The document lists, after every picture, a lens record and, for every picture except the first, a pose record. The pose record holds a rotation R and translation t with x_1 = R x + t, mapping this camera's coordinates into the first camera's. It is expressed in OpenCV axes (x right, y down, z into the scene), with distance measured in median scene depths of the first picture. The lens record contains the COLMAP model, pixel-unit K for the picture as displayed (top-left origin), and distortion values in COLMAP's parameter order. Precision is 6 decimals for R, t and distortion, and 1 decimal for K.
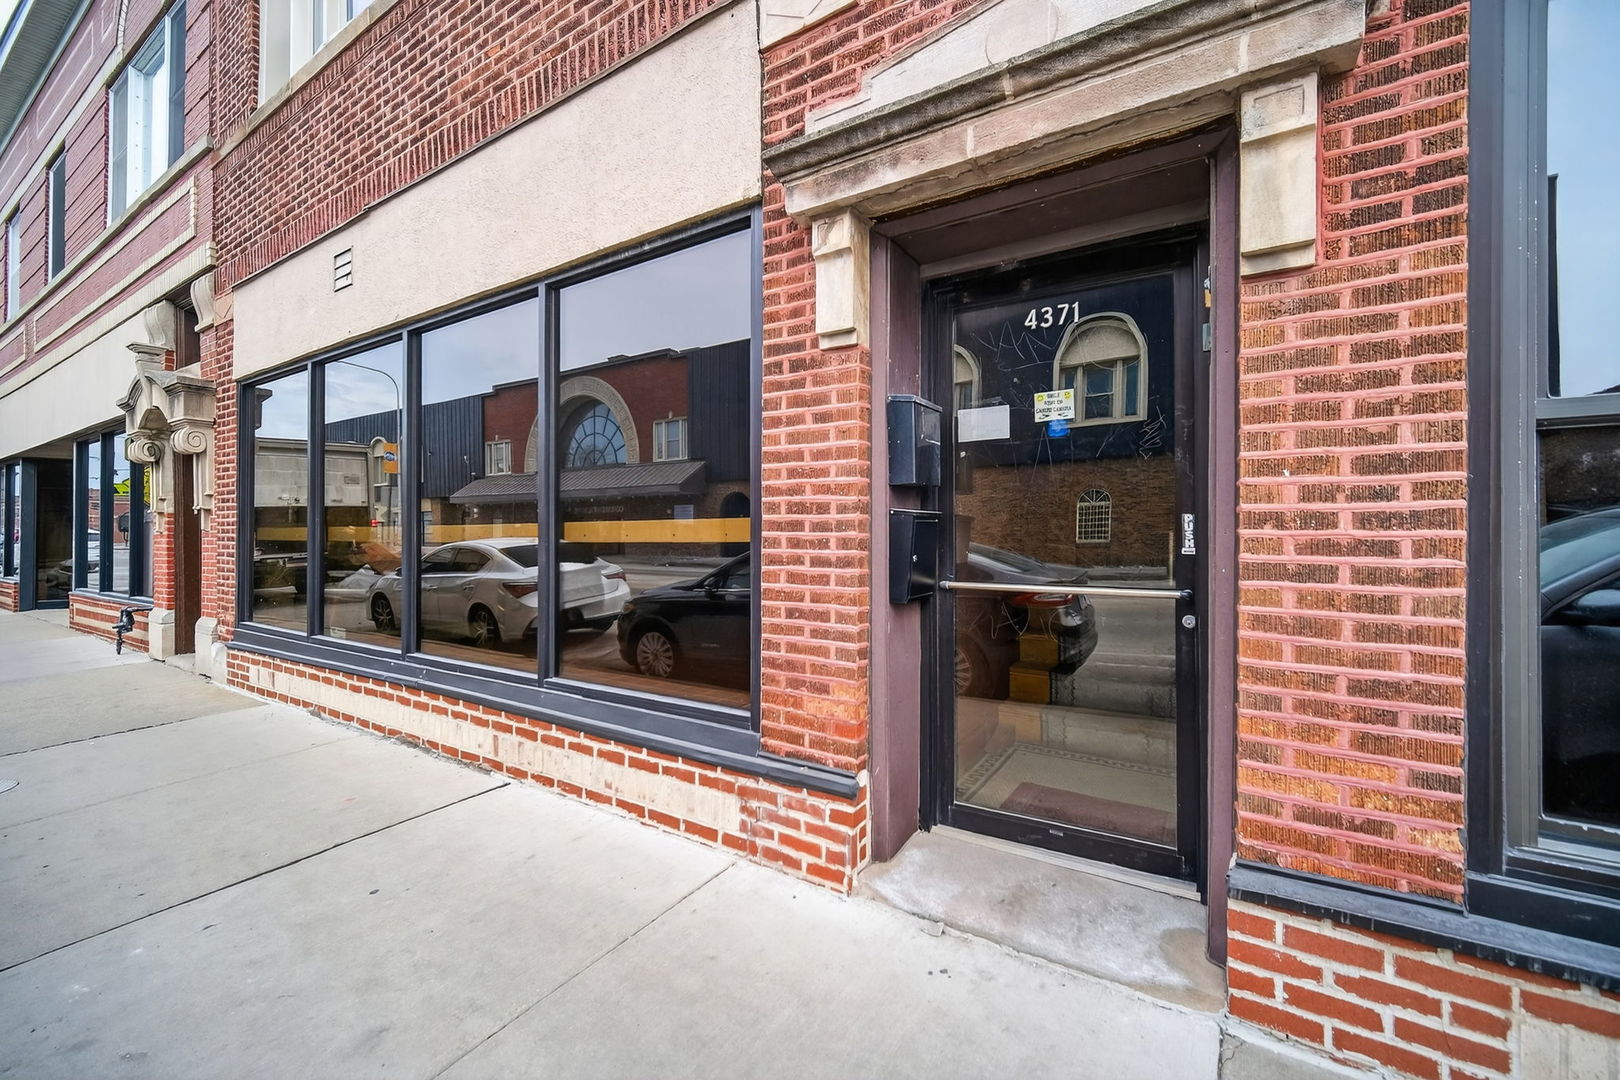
lens RADIAL K [[644.0, 0, 822.0], [0, 644.0, 531.4], [0, 0, 1]] dist [-0.000582, -0.000117]
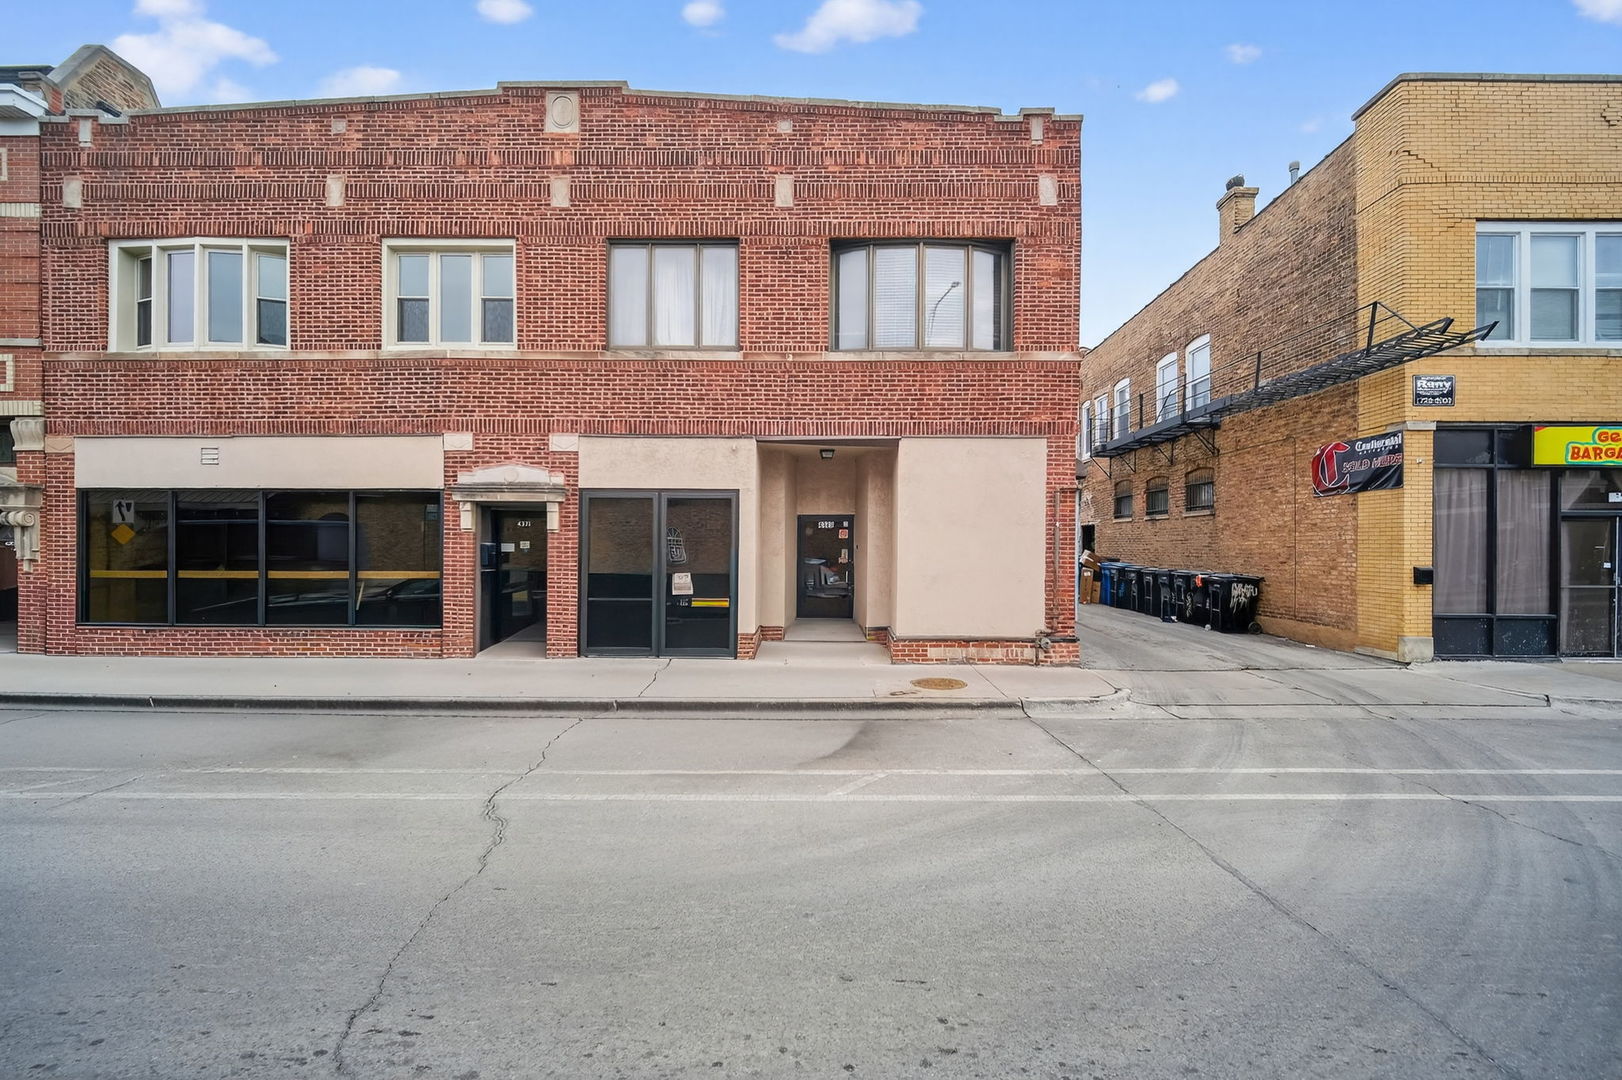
lens RADIAL K [[652.6, 0, 823.8], [0, 652.6, 547.8], [0, 0, 1]] dist [-0.000646, -0.000126]
pose [[0.856509, 0.002922, 0.516124, -0.161025], [-0.007379, 0.999951, 0.006583, -0.210049], [-0.516079, -0.009447, 0.856489, -3.519072]]
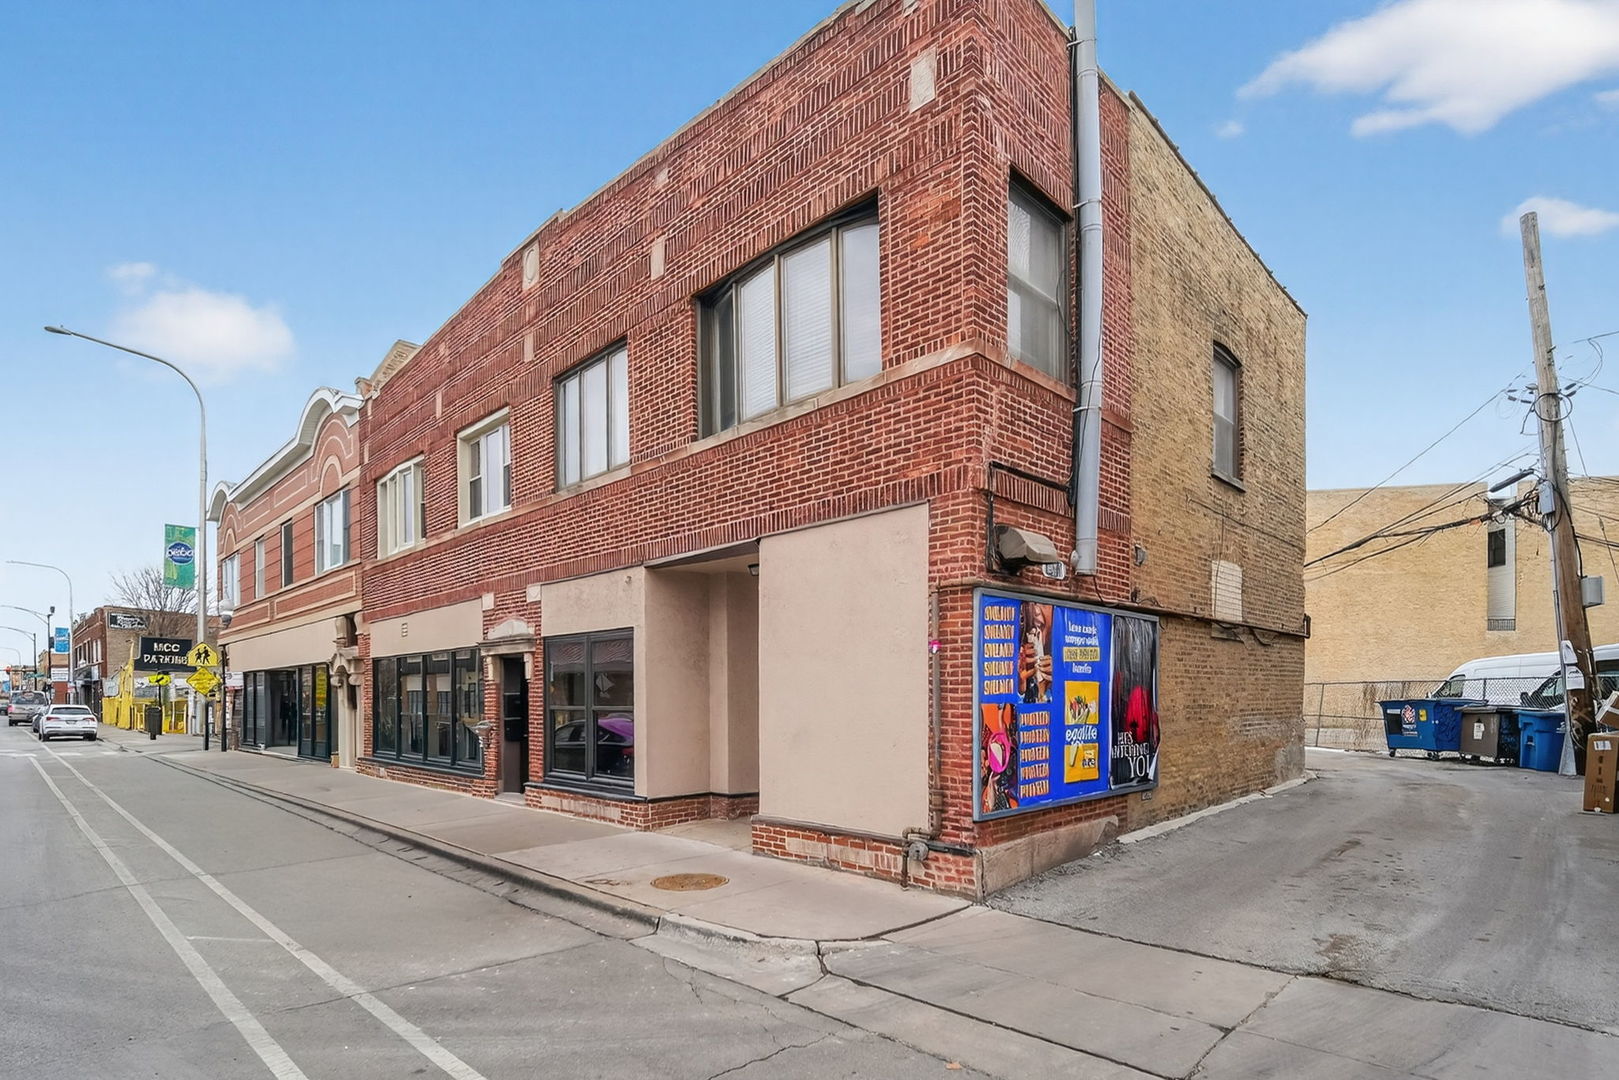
lens RADIAL K [[815.9, 0, 756.7], [0, 815.9, 701.5], [0, 0, 1]] dist [0.004420, 0.000289]
pose [[0.965400, -0.003193, -0.260752, 3.083204], [0.005867, 0.999938, 0.009479, -0.183922], [0.260706, -0.010681, 0.965359, -3.786183]]
